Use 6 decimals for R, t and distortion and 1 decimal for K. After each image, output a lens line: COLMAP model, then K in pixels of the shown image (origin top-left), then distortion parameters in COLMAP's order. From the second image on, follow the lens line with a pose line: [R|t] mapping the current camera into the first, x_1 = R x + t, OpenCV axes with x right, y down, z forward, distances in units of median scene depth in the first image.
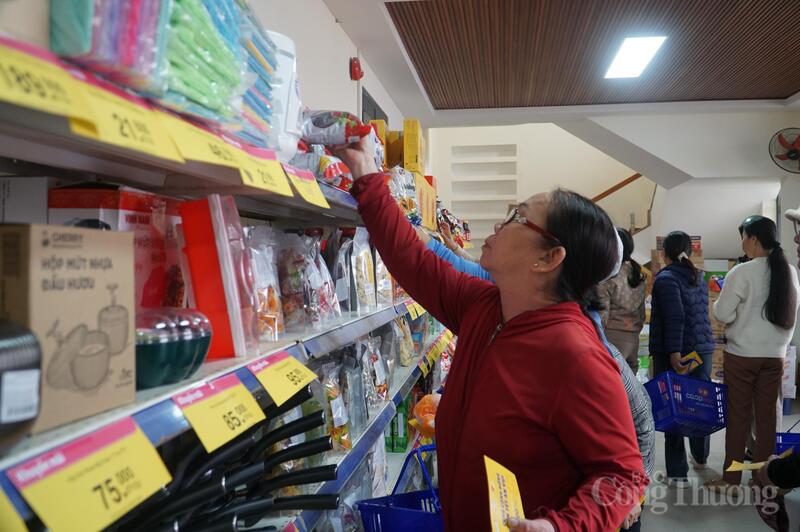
lens RADIAL K [[770.1, 0, 400.0], [0, 770.1, 266.0], [0, 0, 1]] dist [-0.008481, -0.008344]
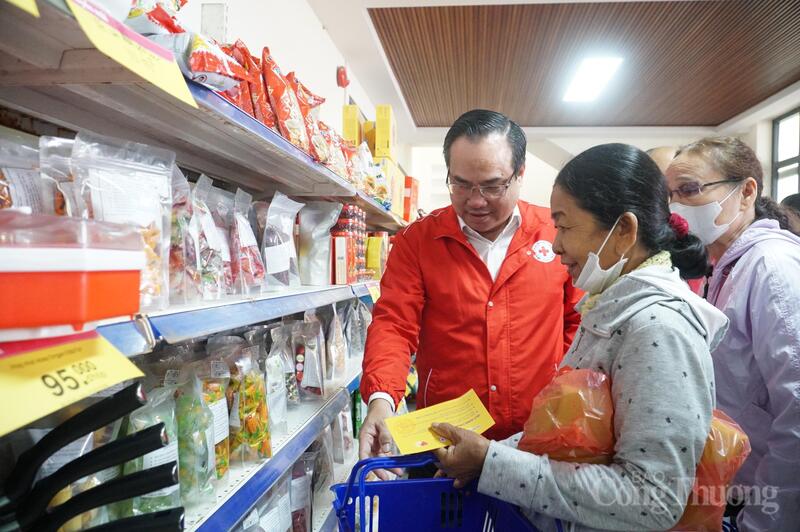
lens RADIAL K [[585.7, 0, 400.0], [0, 585.7, 266.0], [0, 0, 1]] dist [0.034170, 0.001018]
pose [[0.999630, 0.025240, 0.010182, 0.023226], [-0.025207, 0.999677, -0.003334, 0.015989], [-0.010263, 0.003076, 0.999943, 0.155713]]
